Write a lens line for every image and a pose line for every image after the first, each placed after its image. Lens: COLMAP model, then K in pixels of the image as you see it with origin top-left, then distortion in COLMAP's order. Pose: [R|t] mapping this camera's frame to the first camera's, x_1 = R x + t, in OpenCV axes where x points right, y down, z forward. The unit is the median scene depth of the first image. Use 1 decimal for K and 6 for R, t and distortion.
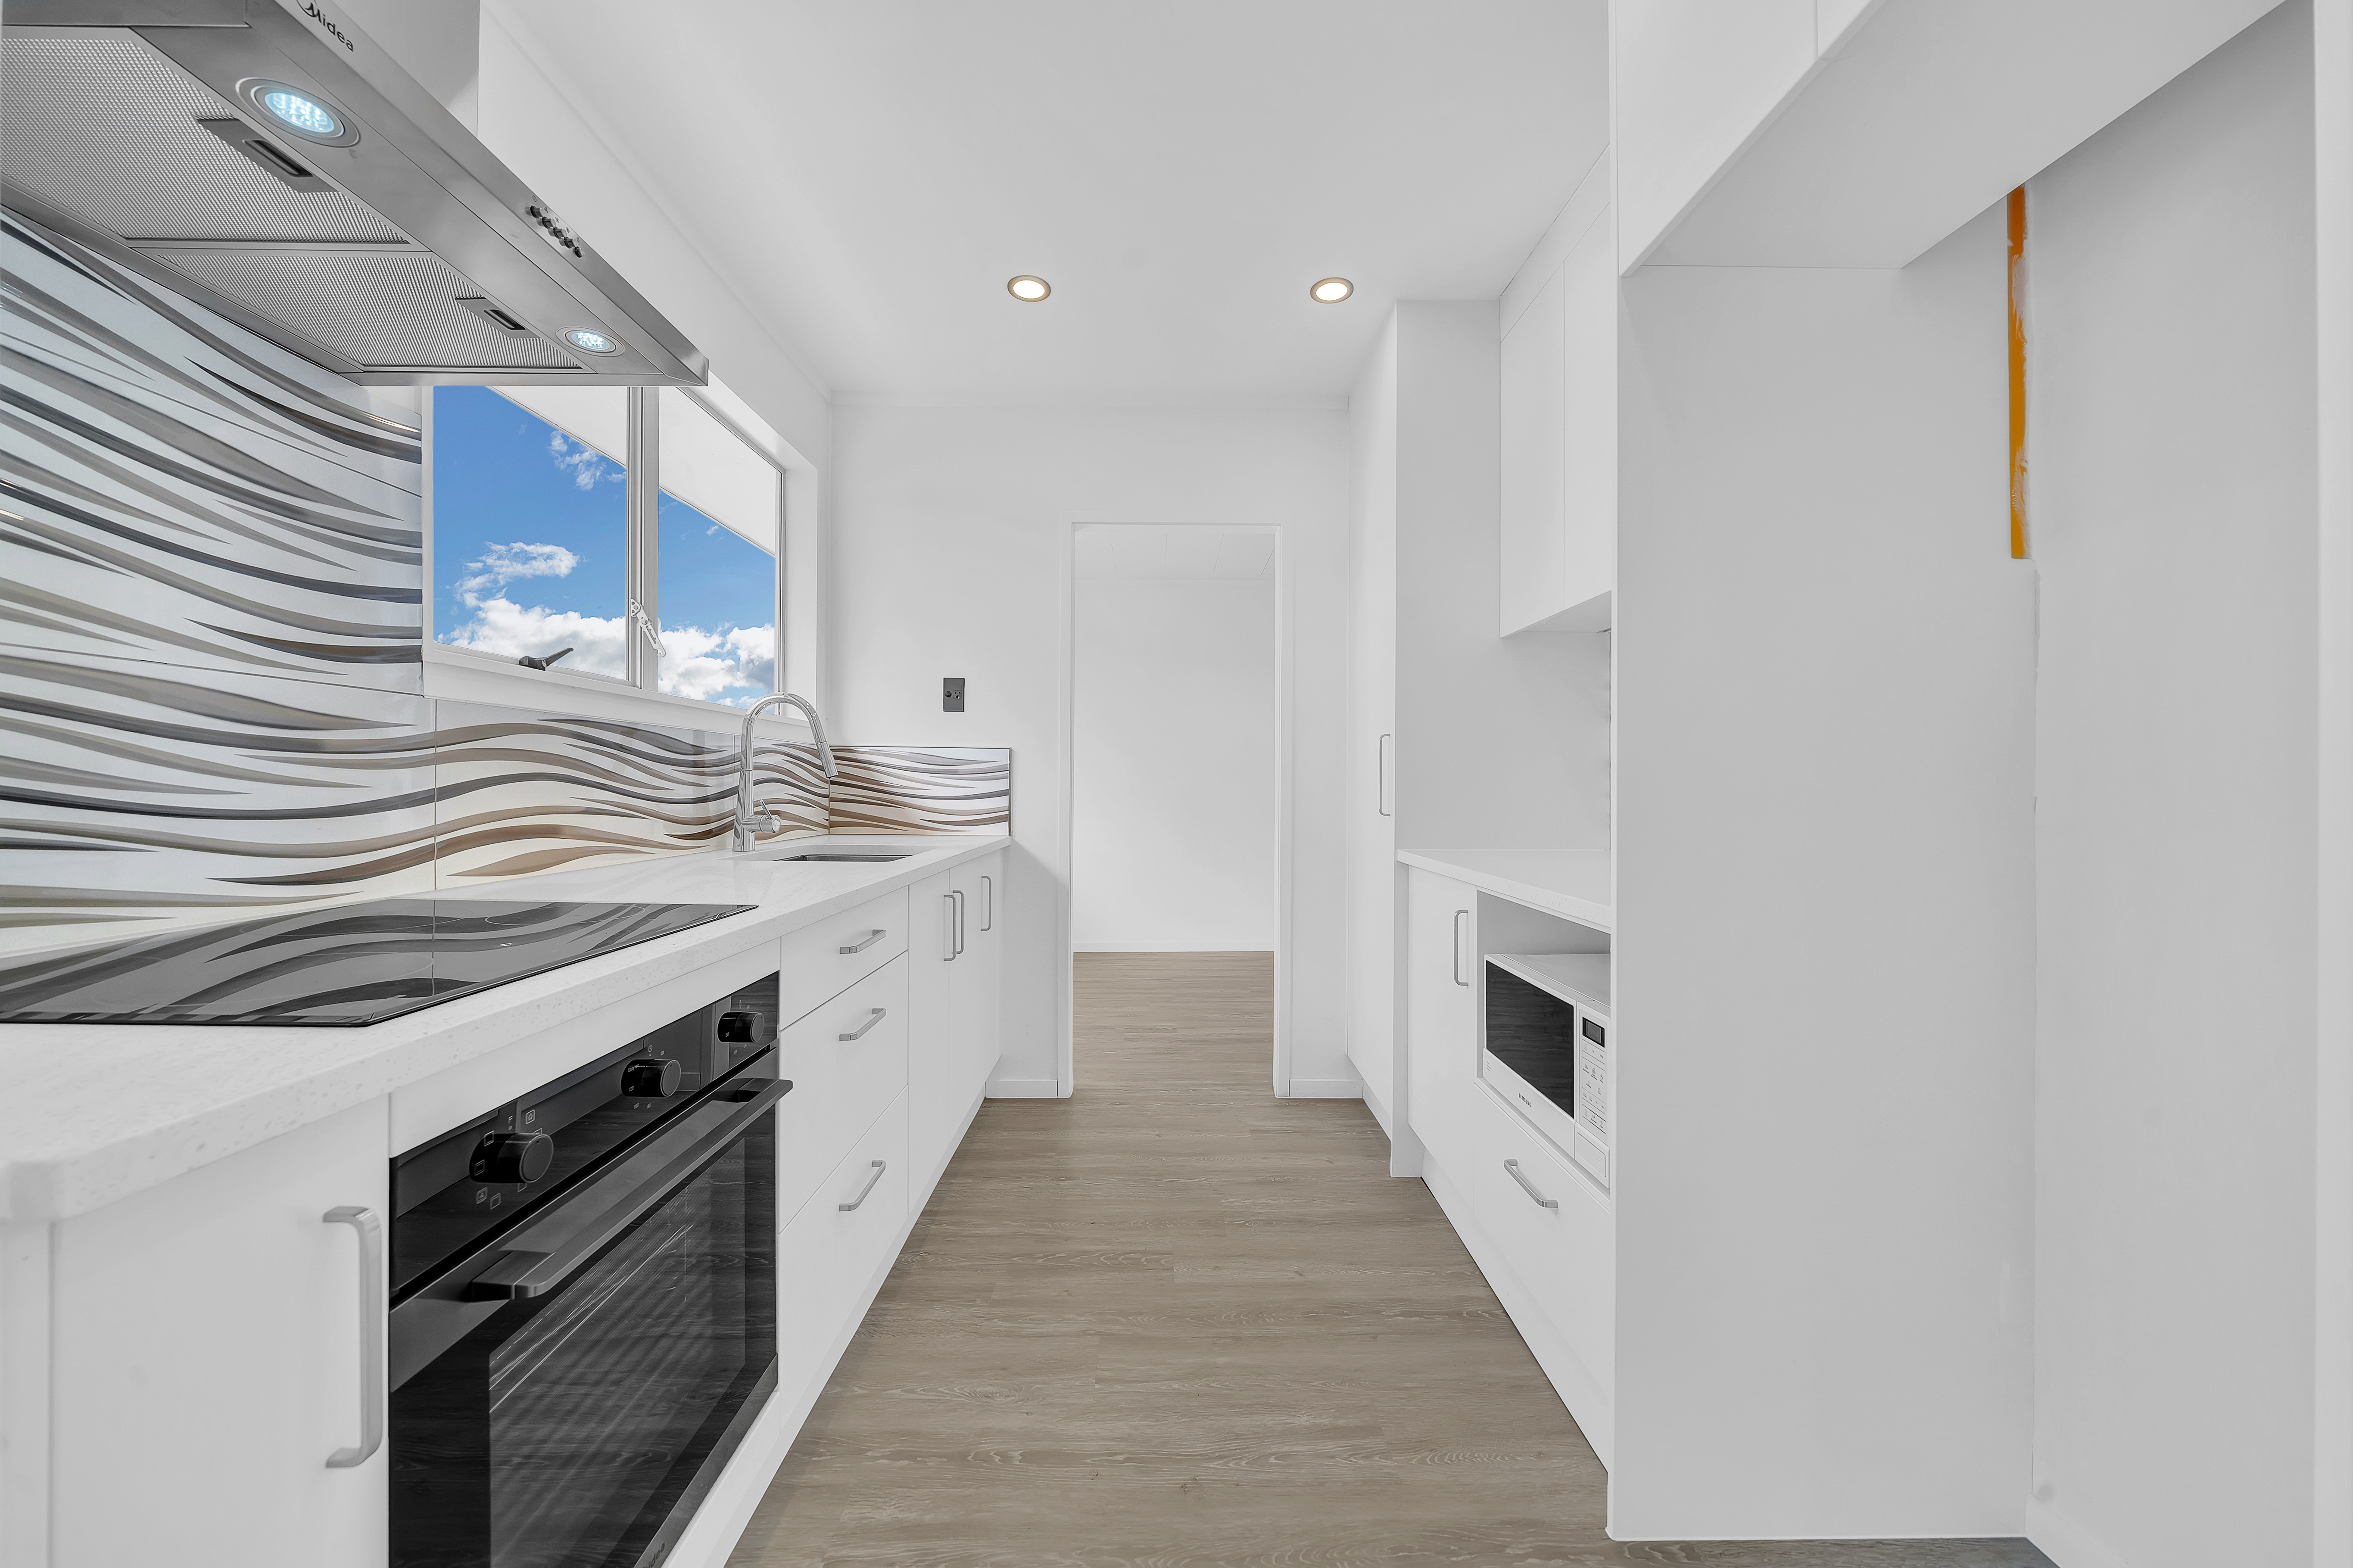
lens RADIAL K [[832.9, 0, 1176.5], [0, 832.9, 784.0], [0, 0, 1]] dist [-0.002635, -0.000169]
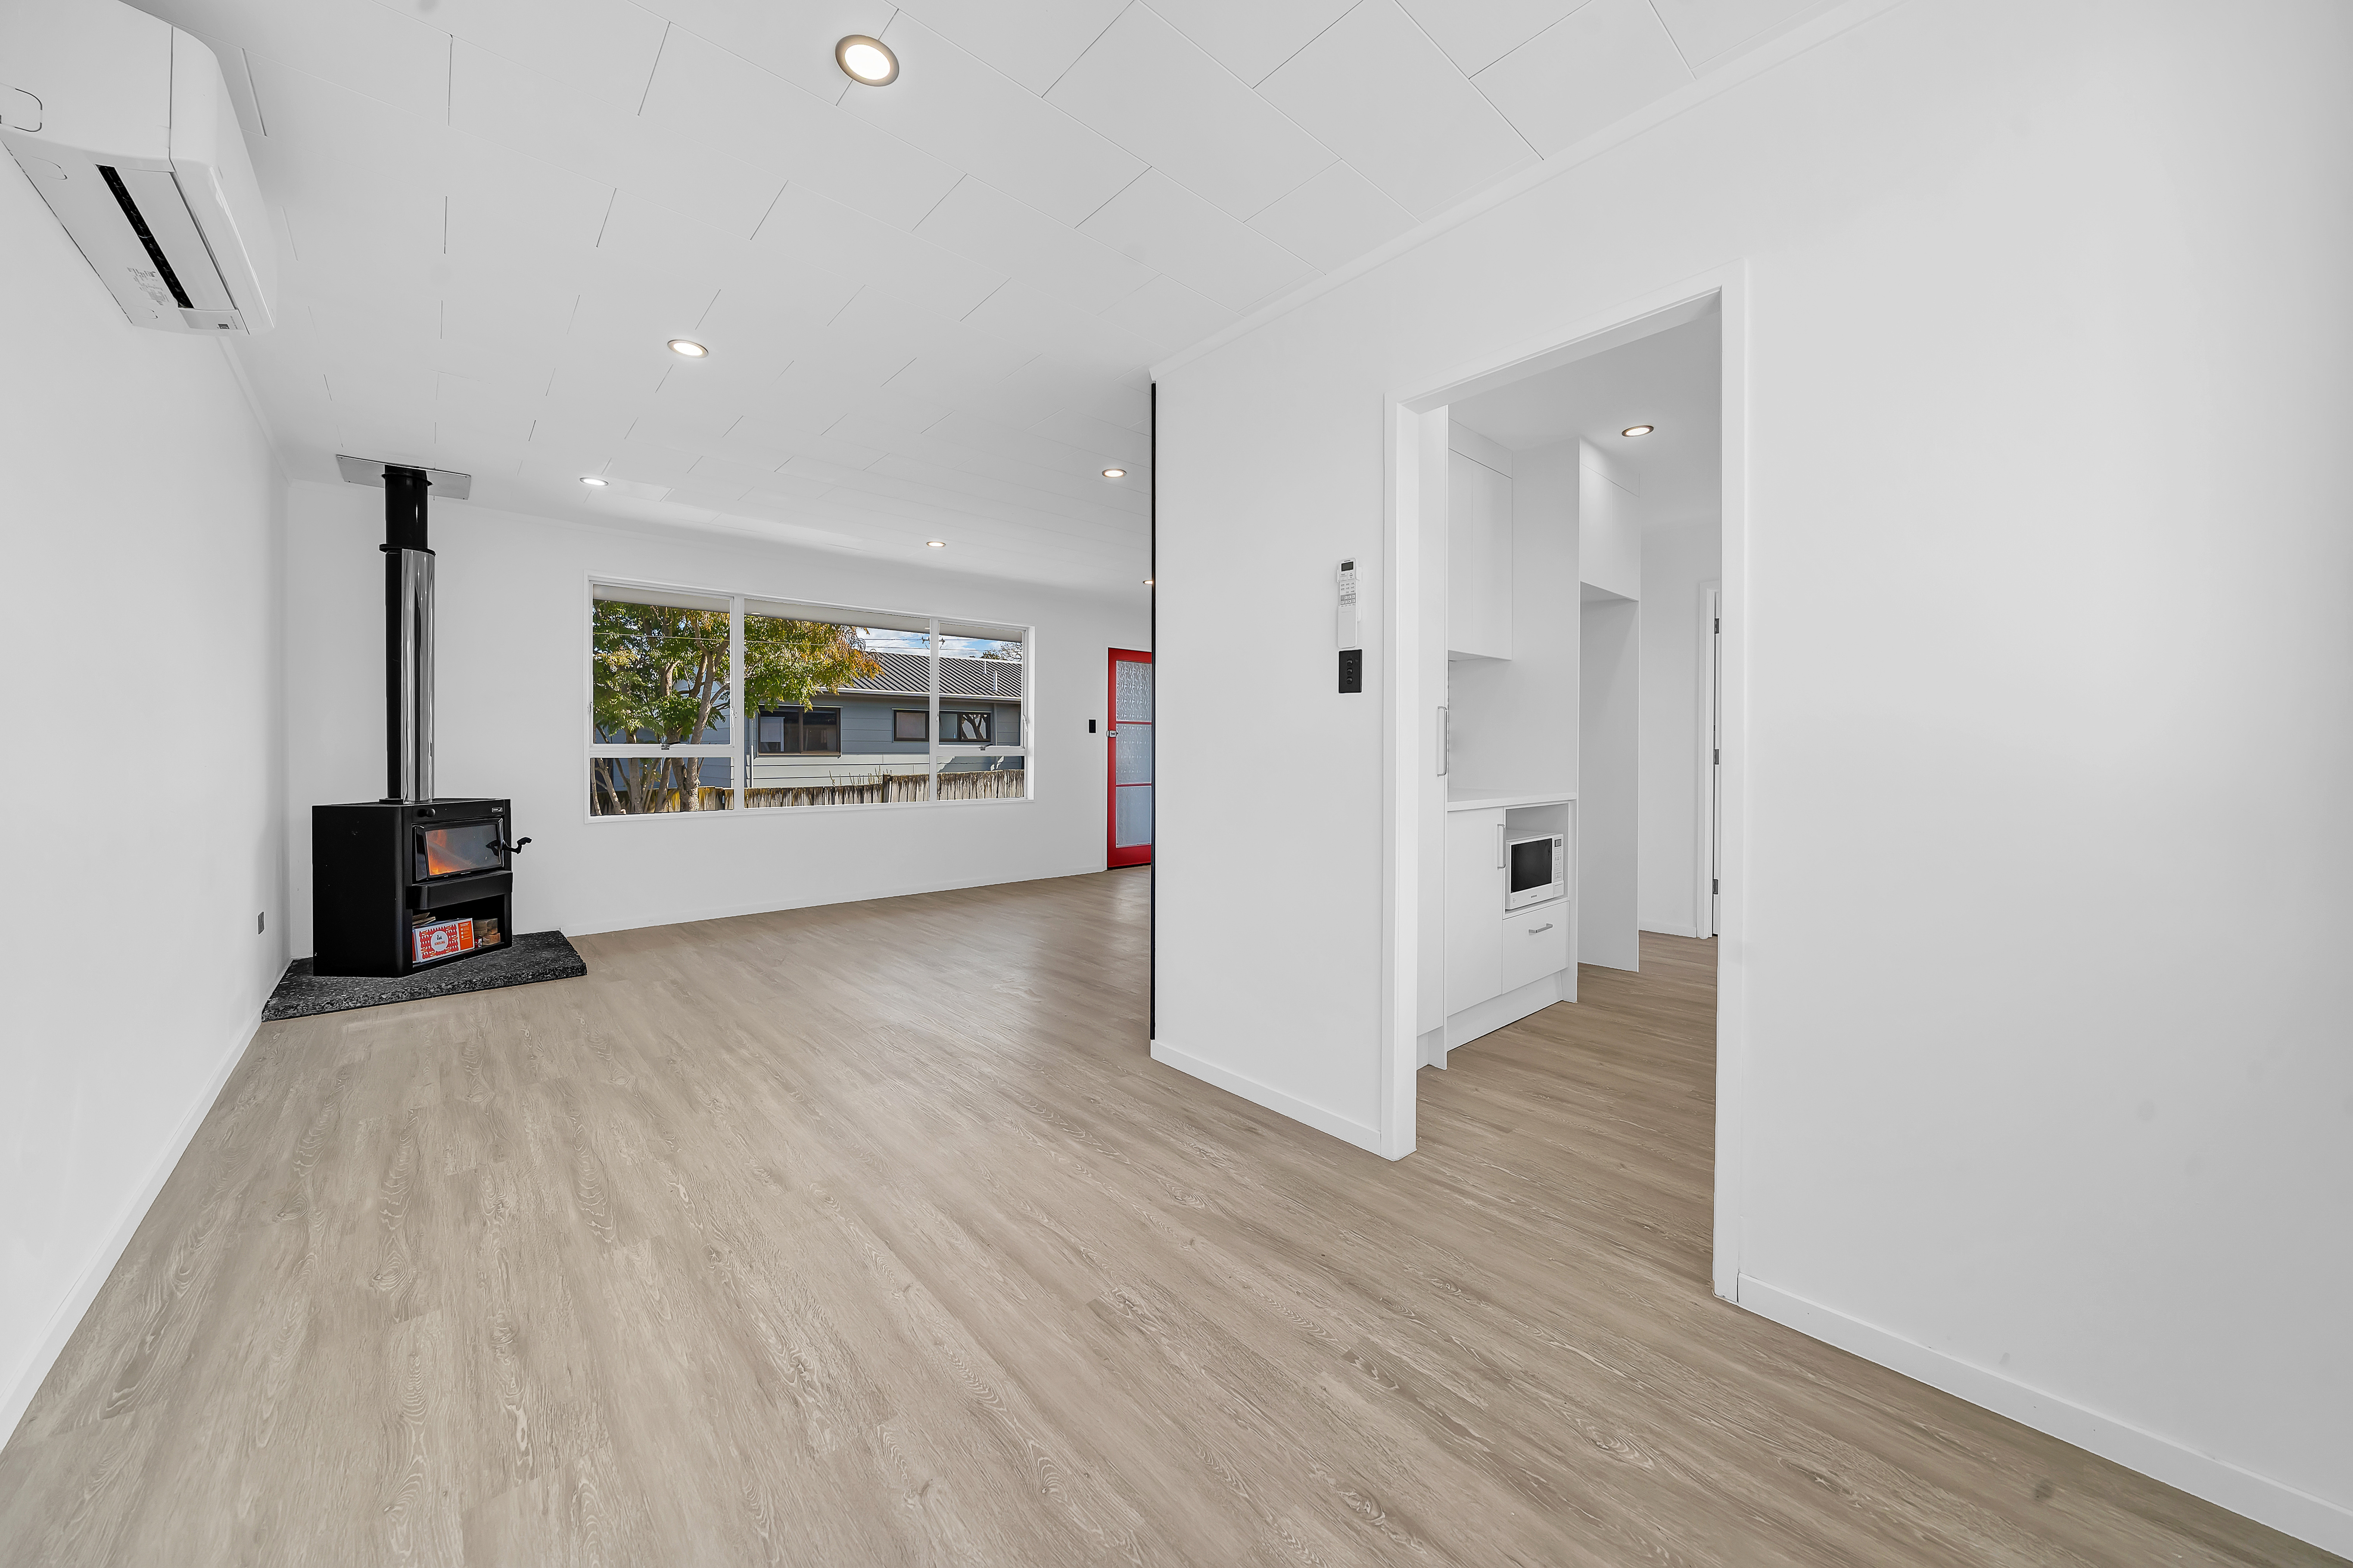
lens RADIAL K [[830.8, 0, 1165.2], [0, 830.8, 774.1], [0, 0, 1]] dist [-0.000820, 0.000125]
pose [[-0.658289, -0.026716, 0.752291, -0.489527], [-0.006824, 0.999541, 0.029526, 0.008918], [-0.752735, 0.014303, -0.658169, 2.752172]]
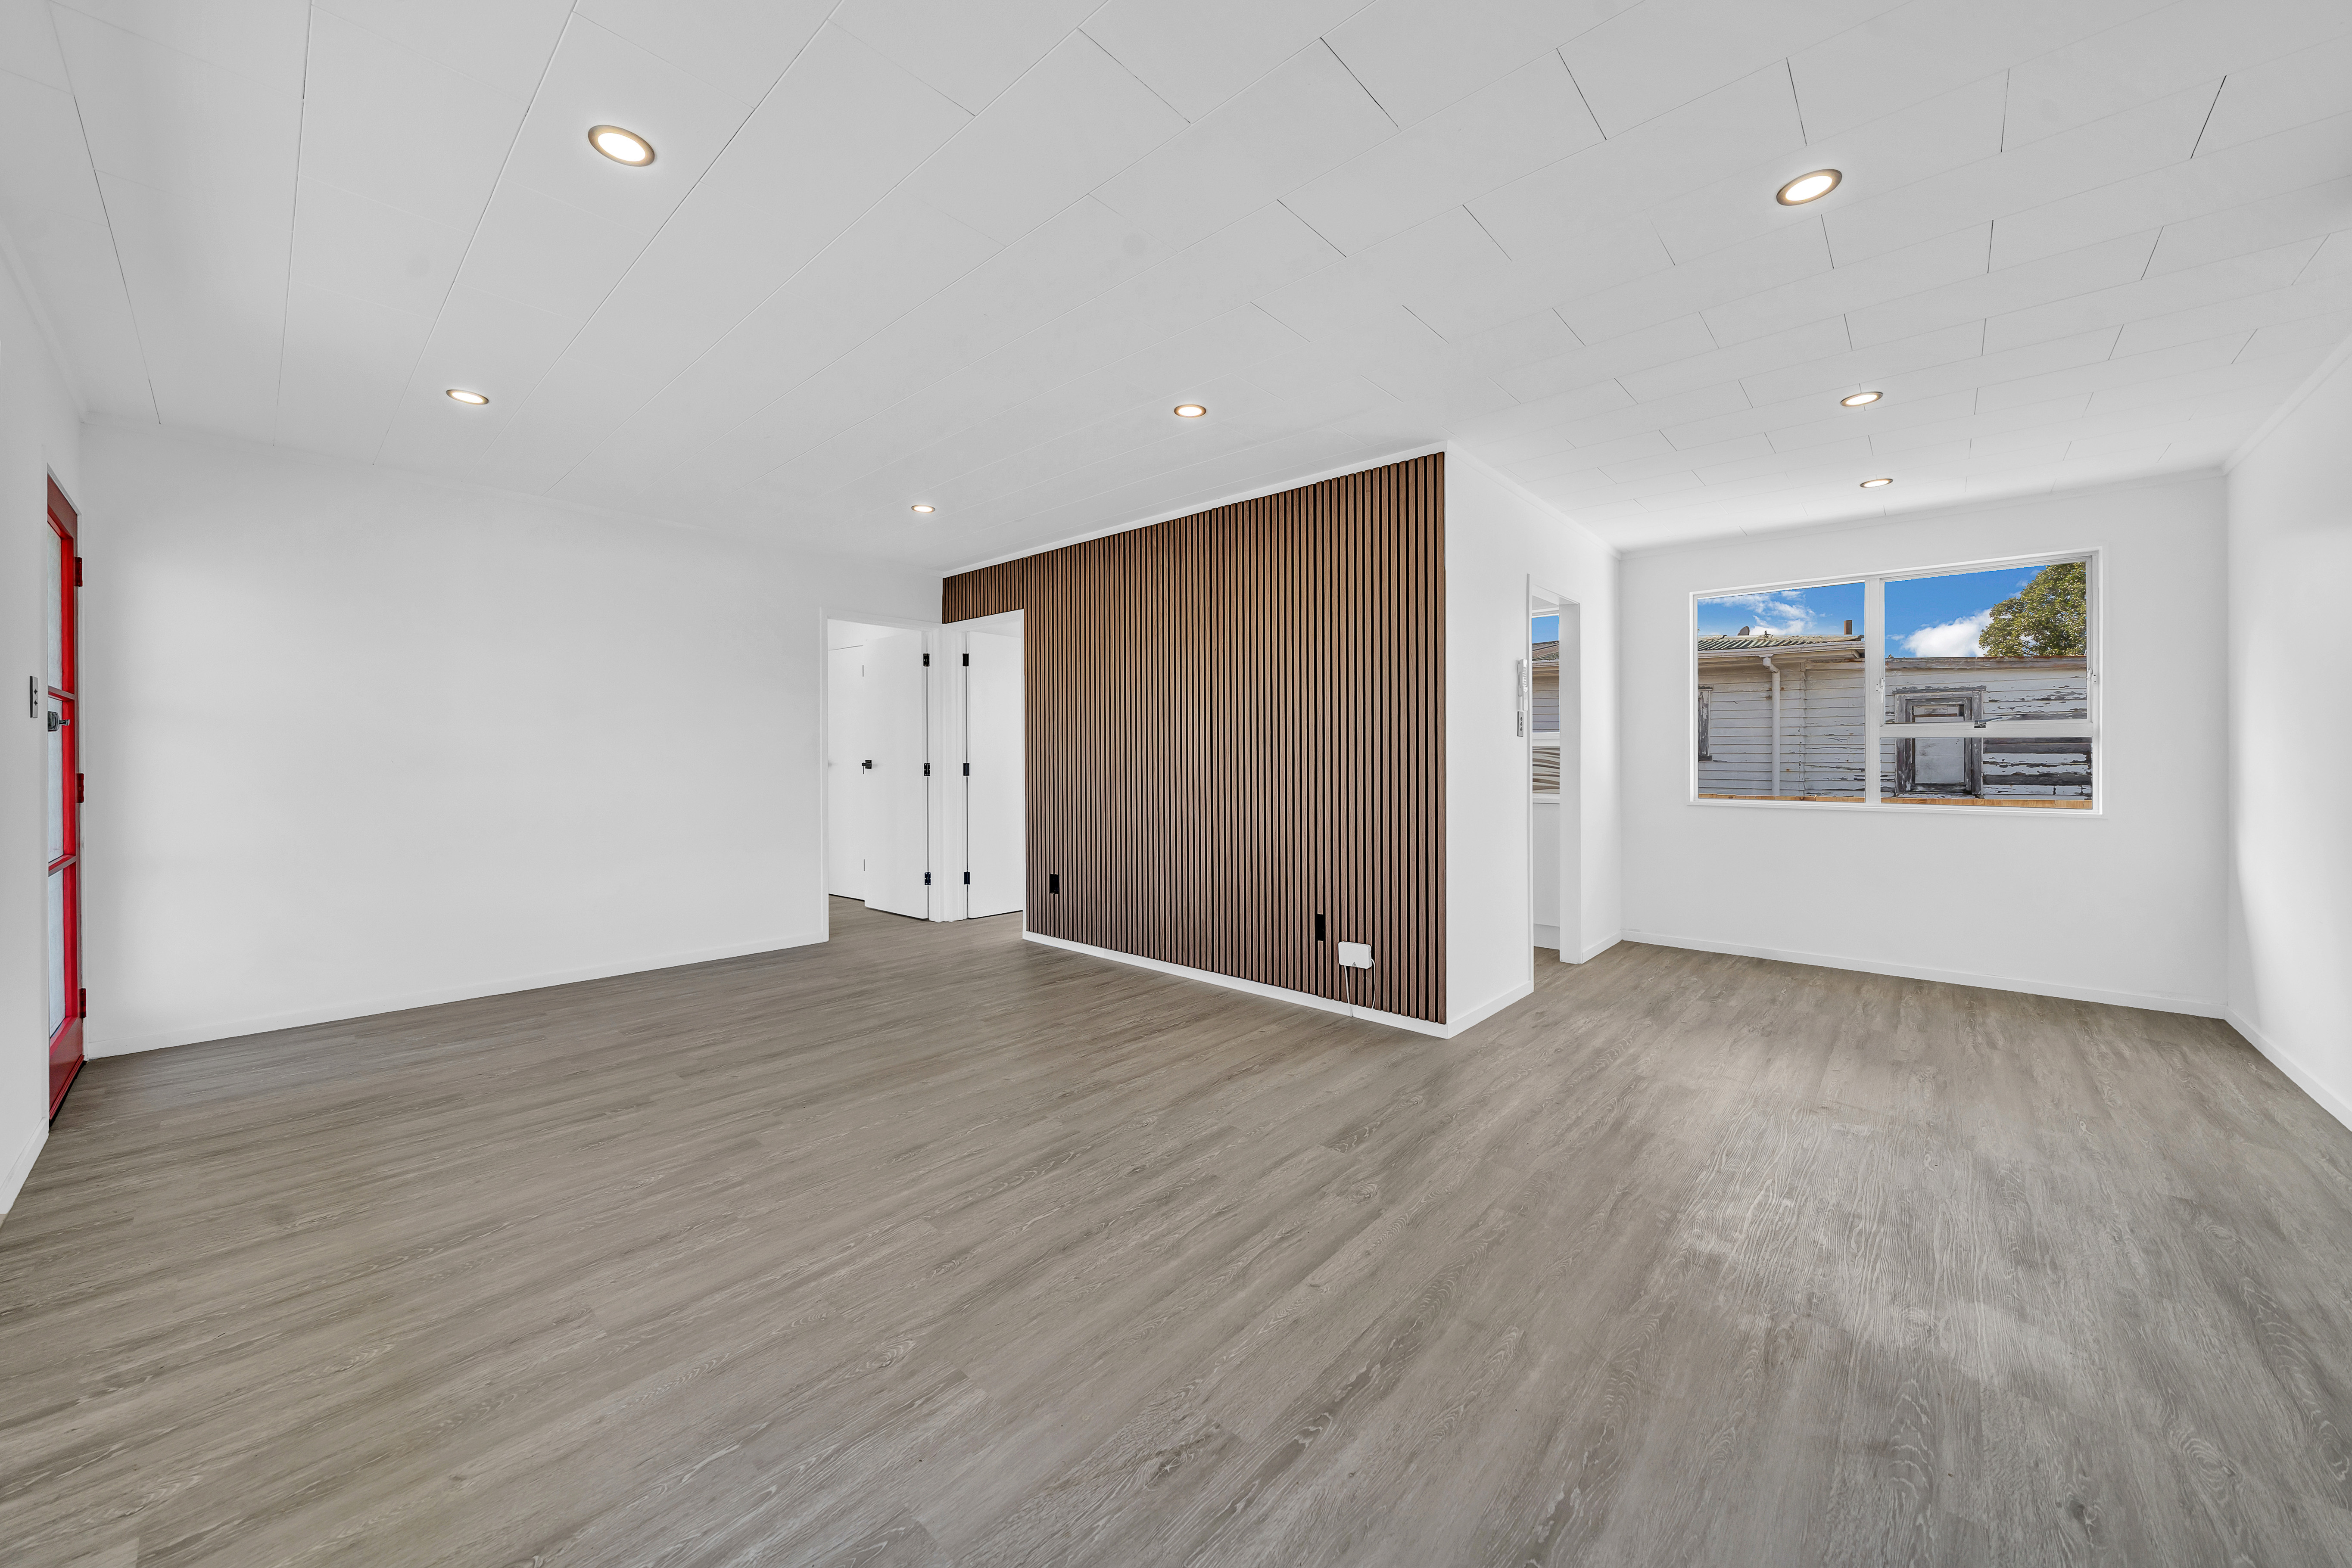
lens RADIAL K [[841.7, 0, 1204.5], [0, 841.7, 757.0], [0, 0, 1]] dist [0.010581, -0.000302]
pose [[-0.666261, -0.009621, -0.745656, 2.502093], [-0.003786, 0.999948, -0.009520, 0.001794], [0.745709, -0.003520, -0.666263, 2.559592]]
